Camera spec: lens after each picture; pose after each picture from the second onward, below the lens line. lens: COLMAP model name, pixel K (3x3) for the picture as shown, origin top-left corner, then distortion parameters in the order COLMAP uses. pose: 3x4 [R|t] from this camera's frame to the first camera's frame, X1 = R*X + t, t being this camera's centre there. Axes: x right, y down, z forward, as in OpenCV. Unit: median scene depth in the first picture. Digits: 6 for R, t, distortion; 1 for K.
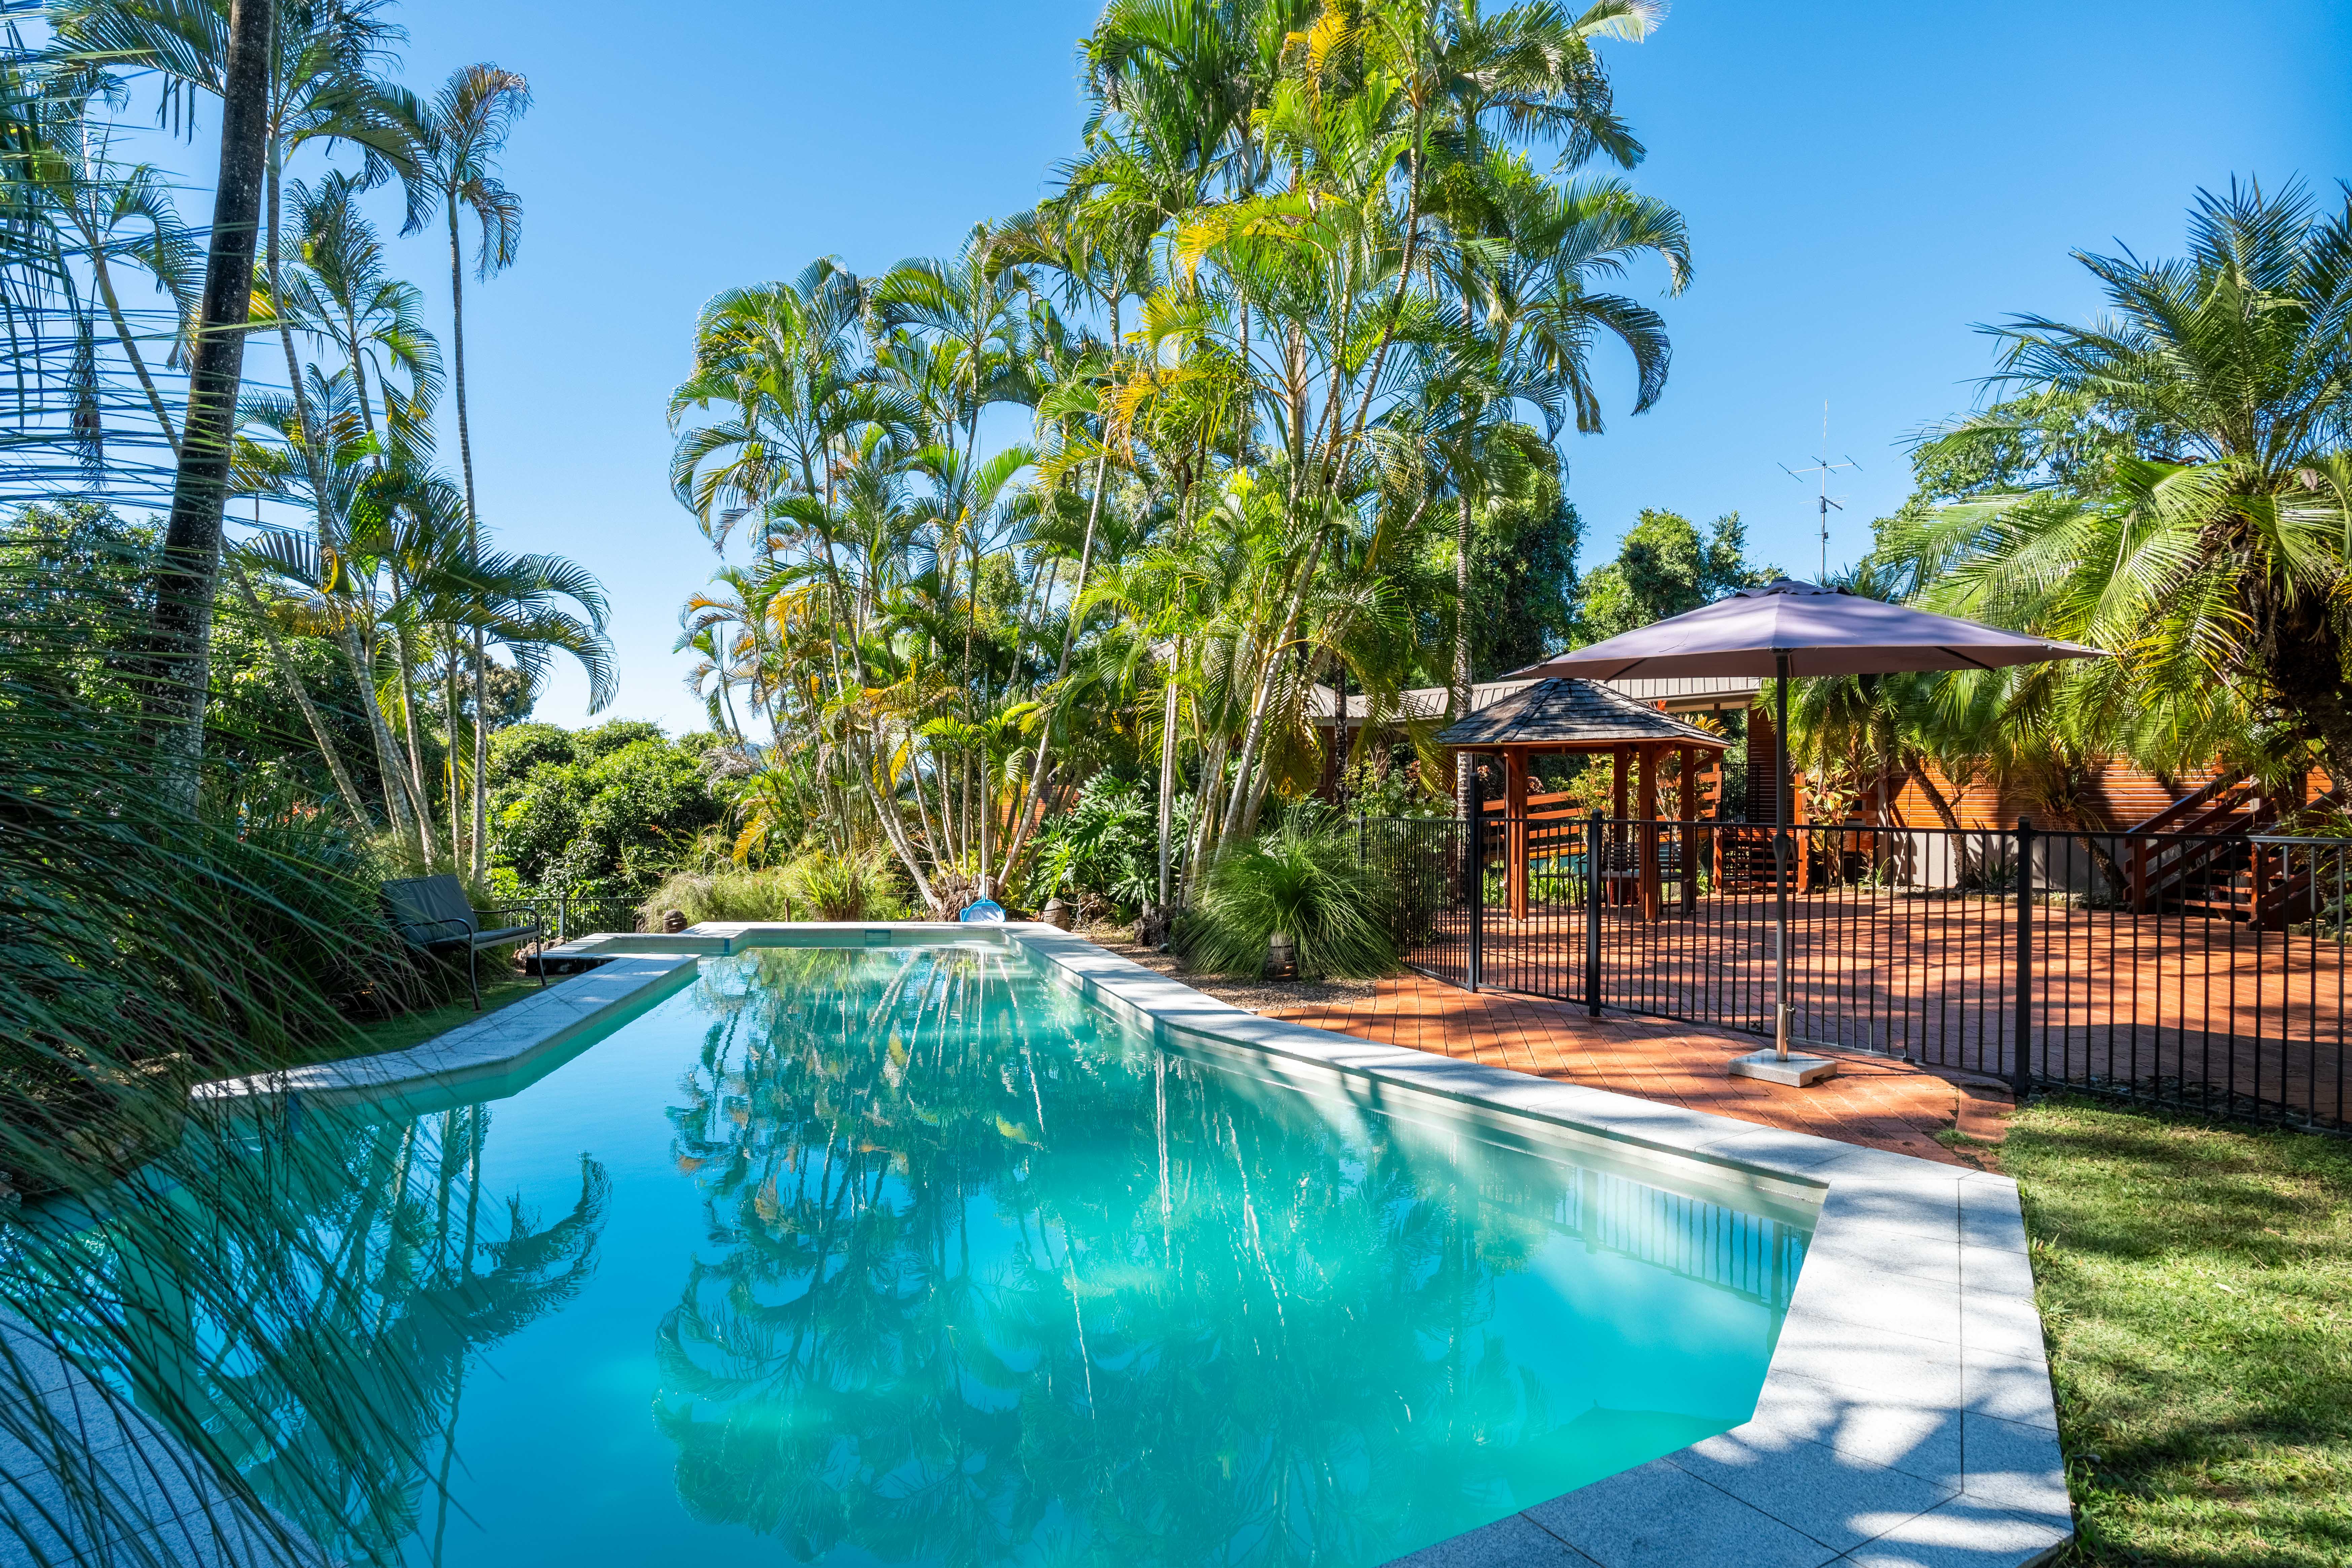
lens RADIAL K [[1265.0, 0, 1176.0], [0, 1265.0, 784.0], [0, 0, 1]] dist [-0.022349, -0.000405]
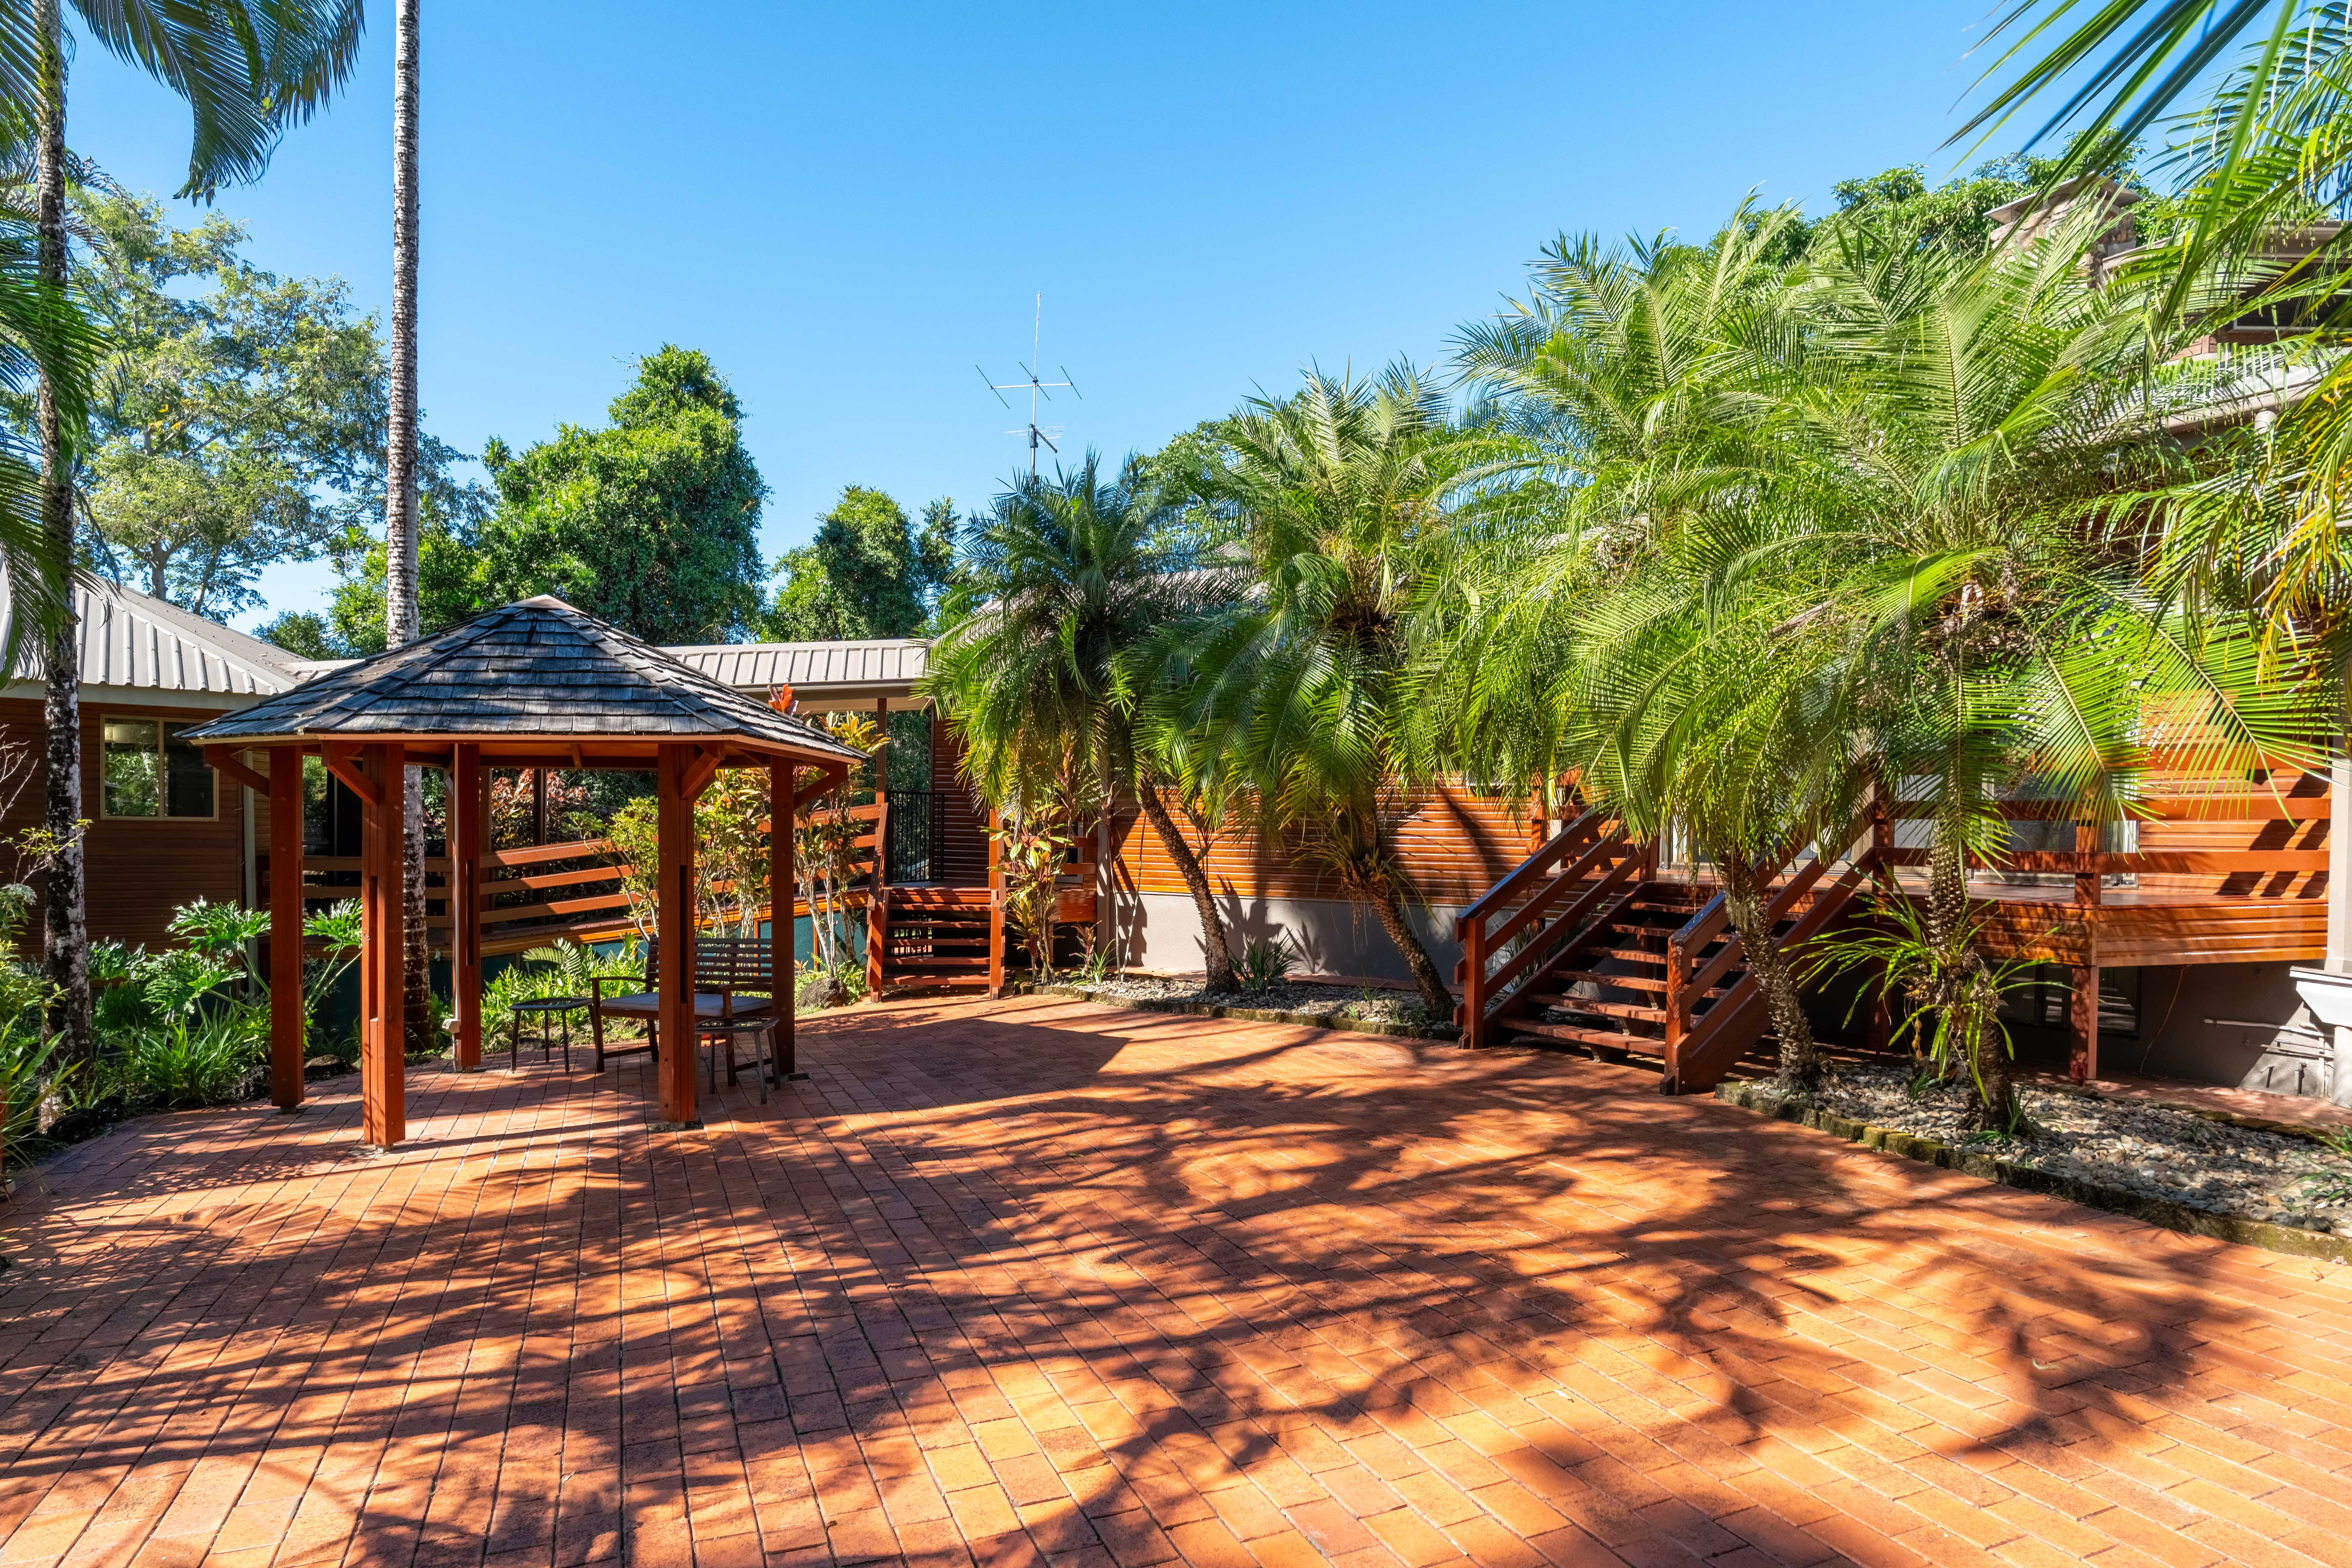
lens RADIAL K [[1265.0, 0, 1176.0], [0, 1265.0, 784.0], [0, 0, 1]] dist [-0.022349, -0.000405]
pose [[0.836505, 0.014488, 0.547767, 0.123174], [-0.005017, 0.999811, -0.018784, -0.005239], [-0.547936, 0.012965, 0.836420, 0.228119]]
